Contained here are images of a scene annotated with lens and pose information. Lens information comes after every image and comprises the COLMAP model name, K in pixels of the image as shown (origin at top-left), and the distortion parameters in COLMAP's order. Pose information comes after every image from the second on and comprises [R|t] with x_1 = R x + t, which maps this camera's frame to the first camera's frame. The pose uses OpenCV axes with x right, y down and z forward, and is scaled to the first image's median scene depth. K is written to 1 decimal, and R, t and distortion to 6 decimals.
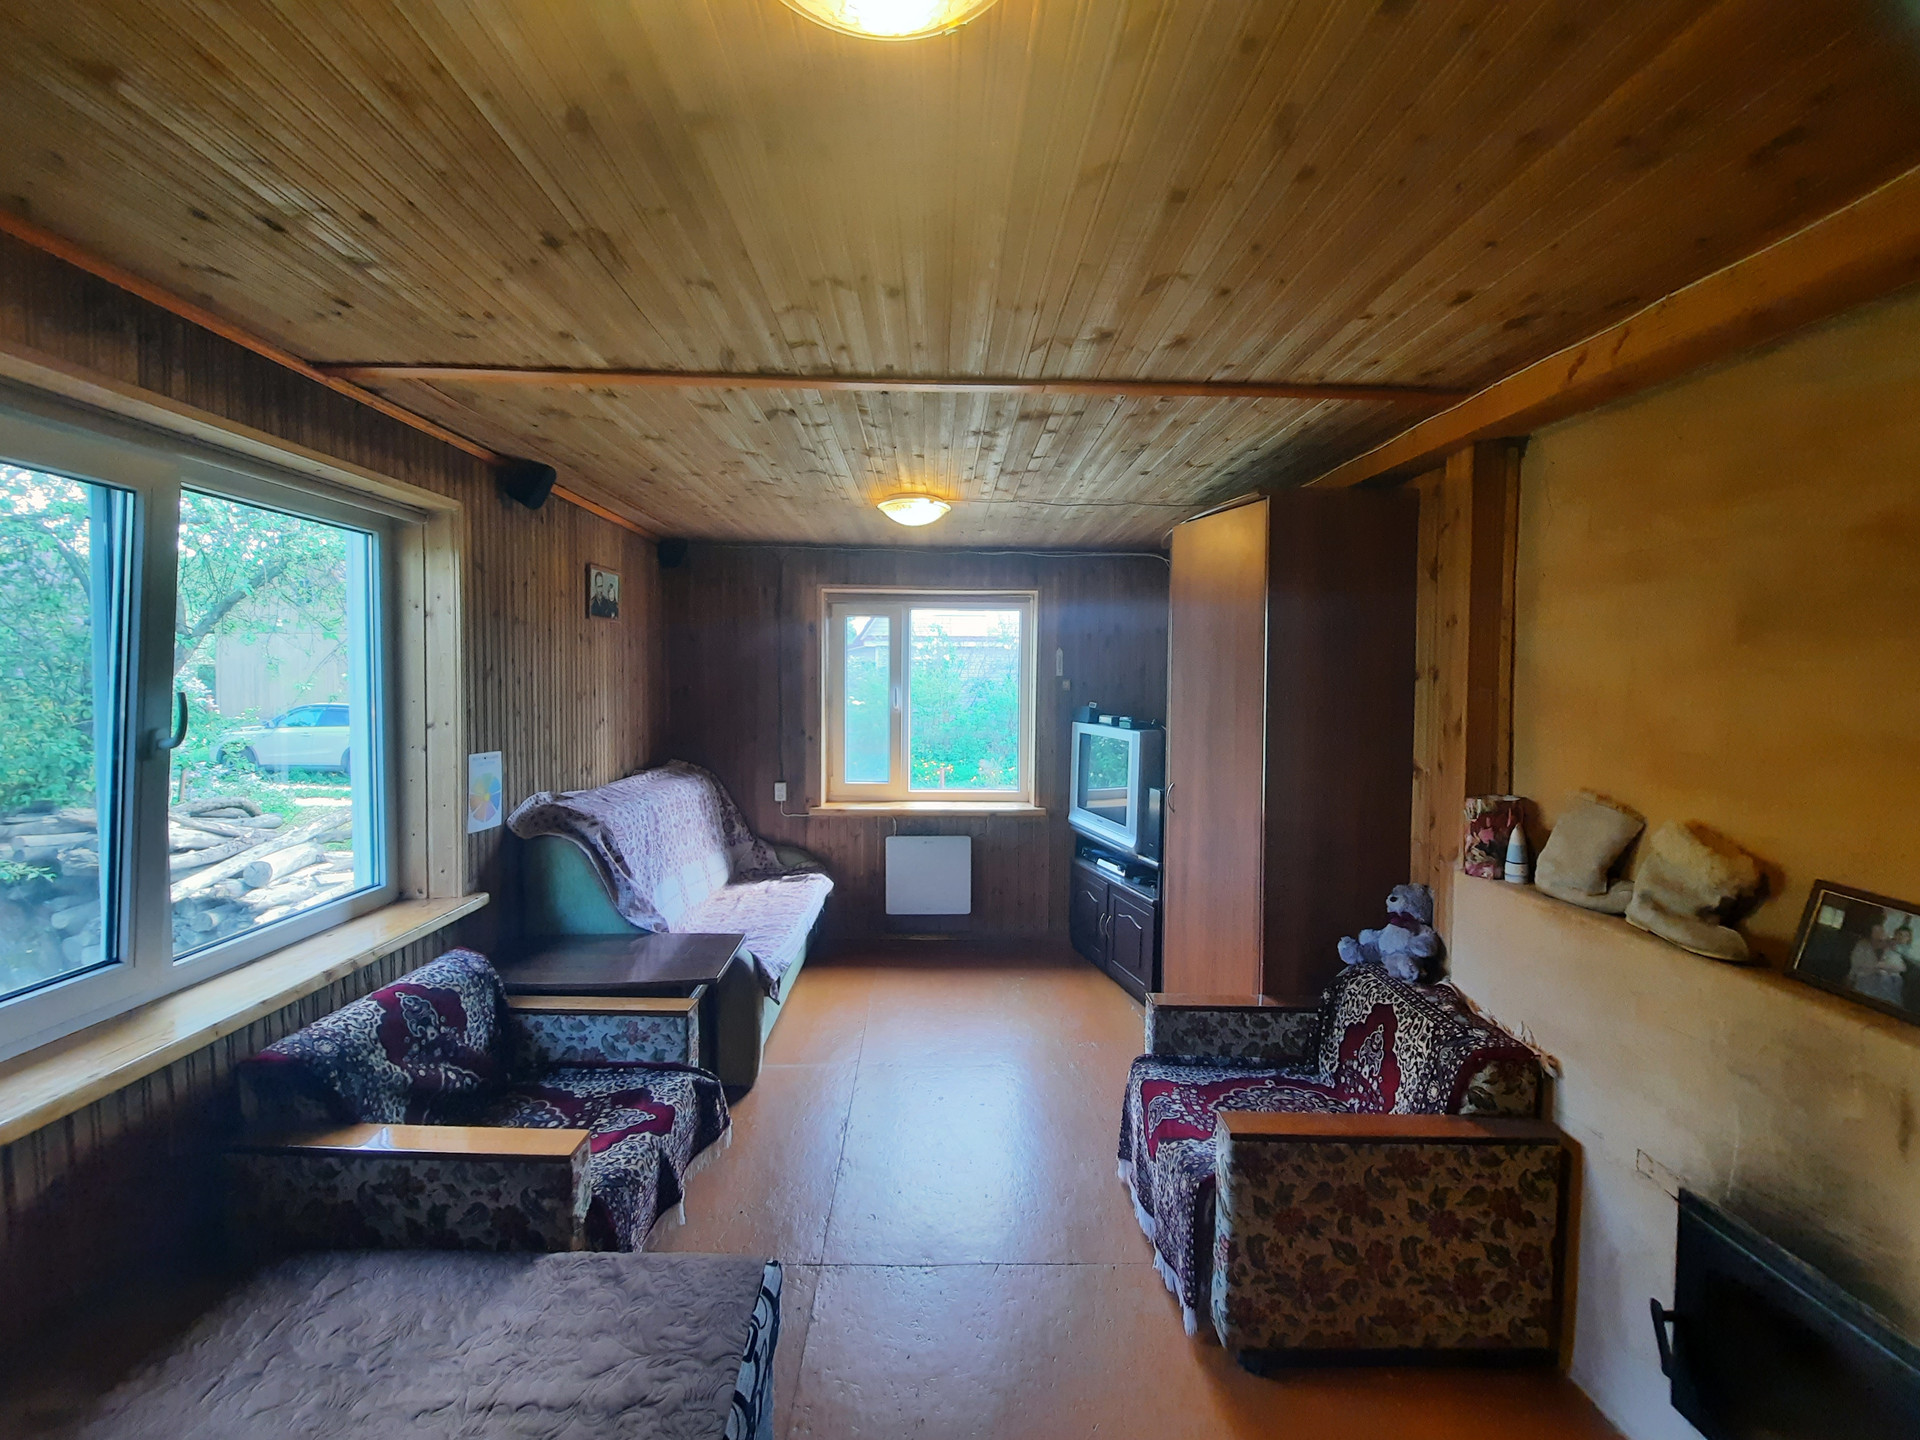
lens RADIAL K [[766.8, 0, 960.3], [0, 766.8, 701.3], [0, 0, 1]] dist [-0.004165, -0.001204]
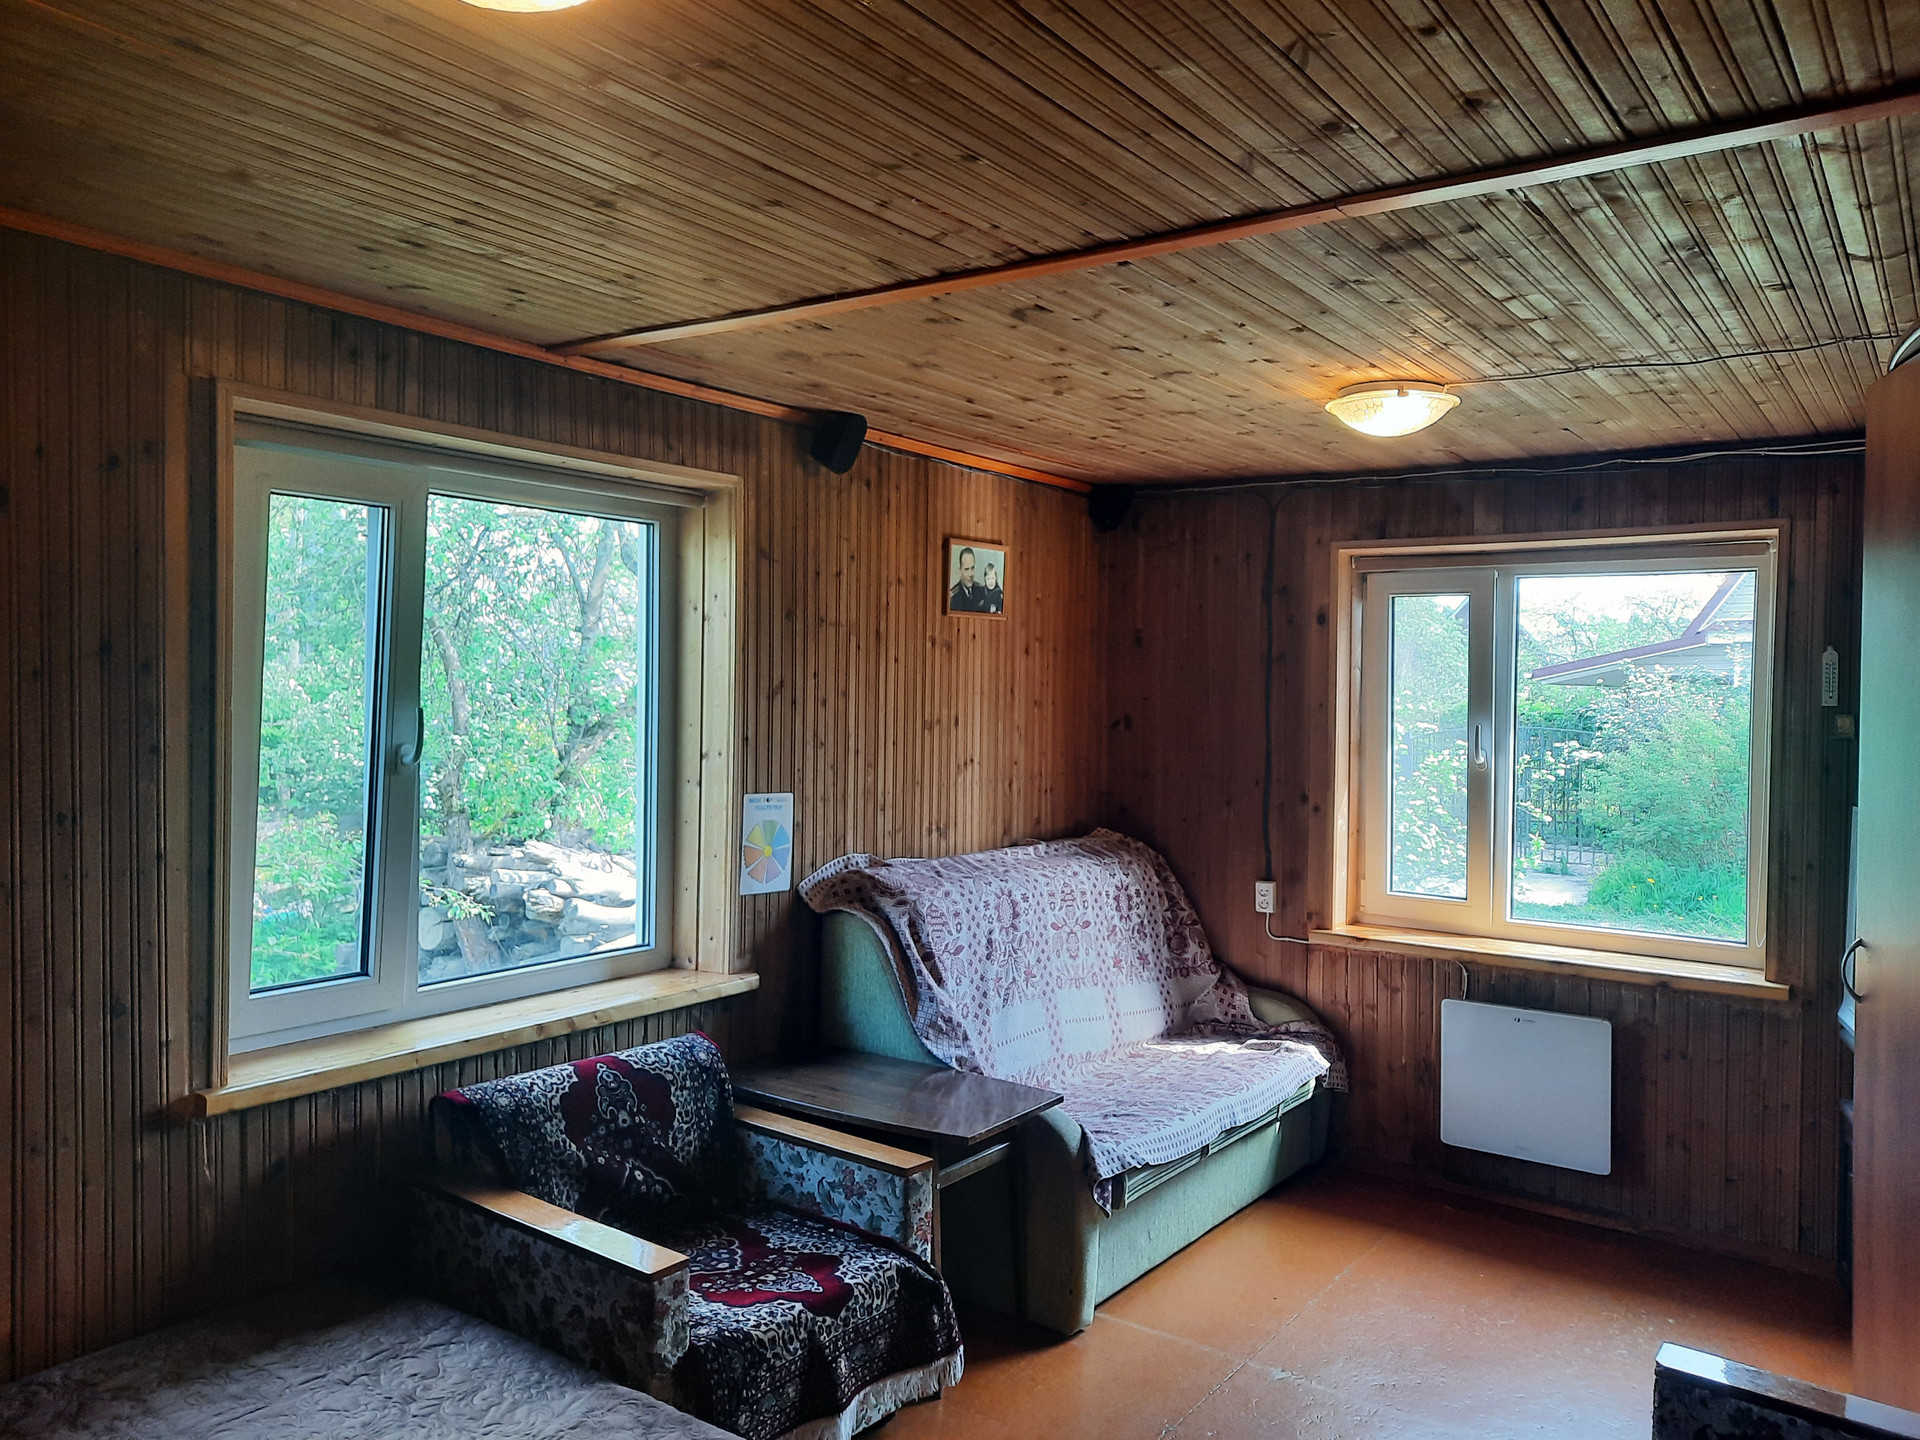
lens RADIAL K [[1403.3, 0, 959.4], [0, 1403.3, 715.5], [0, 0, 1]] dist [0.055397, -0.028108]
pose [[0.800318, 0.017782, -0.599312, 0.390111], [-0.031356, 0.999434, -0.012219, -0.000754], [0.598755, 0.028572, 0.800422, -0.025300]]
